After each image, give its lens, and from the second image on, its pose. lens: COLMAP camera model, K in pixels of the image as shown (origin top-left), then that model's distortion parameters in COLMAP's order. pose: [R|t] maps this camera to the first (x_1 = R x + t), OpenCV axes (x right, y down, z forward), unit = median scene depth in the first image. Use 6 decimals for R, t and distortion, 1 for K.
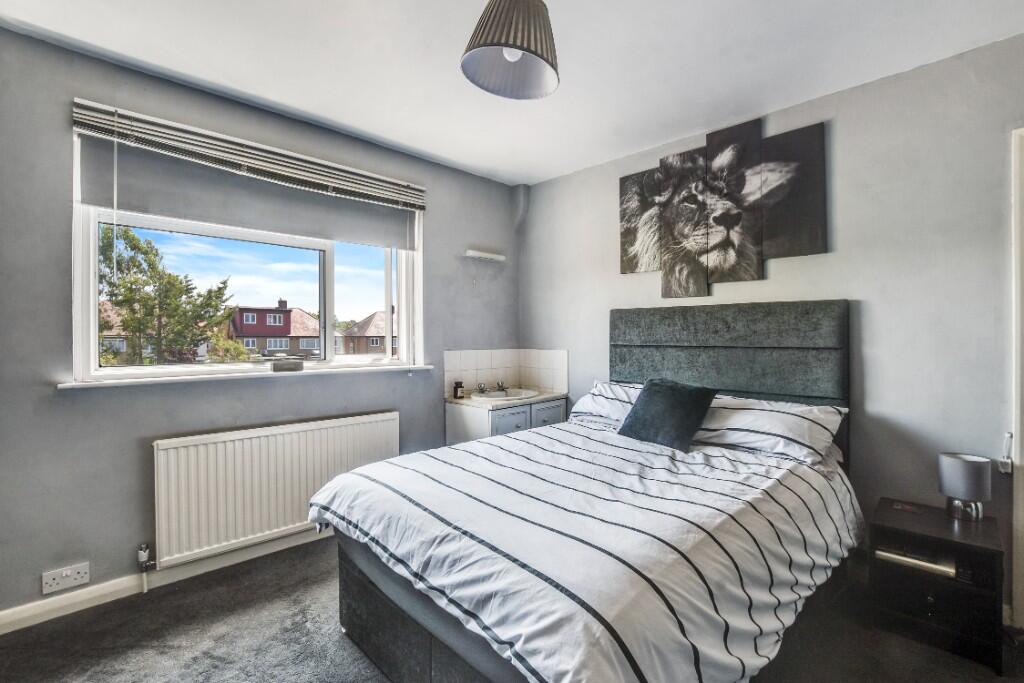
lens RADIAL K [[463.0, 0, 512.0], [0, 463.0, 341.5], [0, 0, 1]] dist [-0.002534, -0.000473]
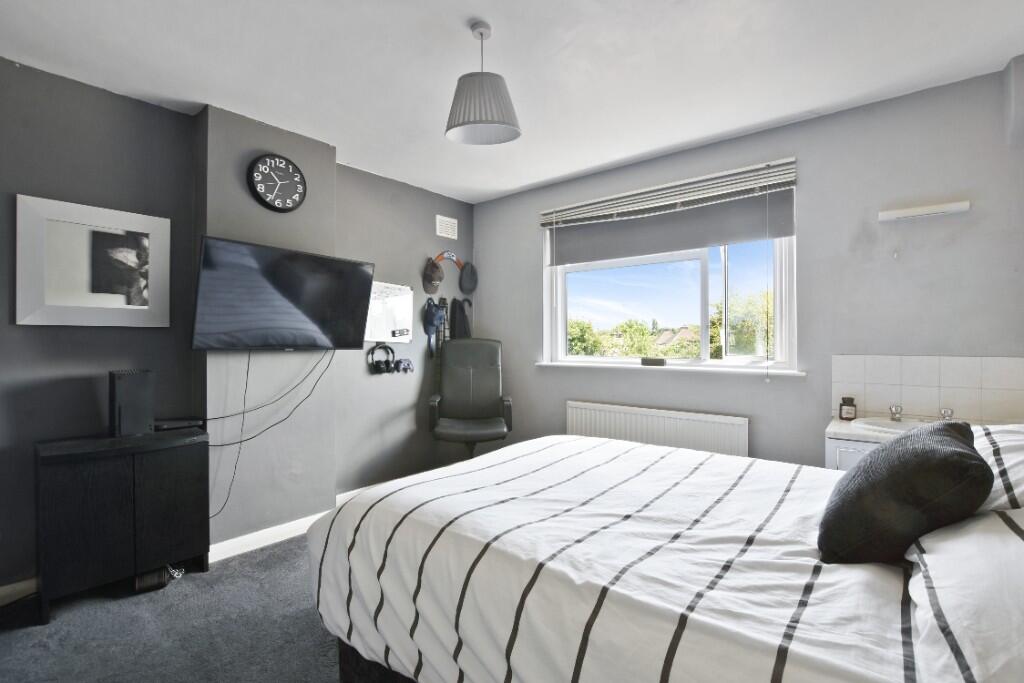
lens RADIAL K [[463.0, 0, 512.0], [0, 463.0, 341.5], [0, 0, 1]] dist [-0.002534, -0.000473]
pose [[0.131357, 0.010695, -0.991277, 0.698685], [-0.001715, 0.999943, 0.010562, -0.012487], [0.991334, 0.000313, 0.131367, 0.478680]]
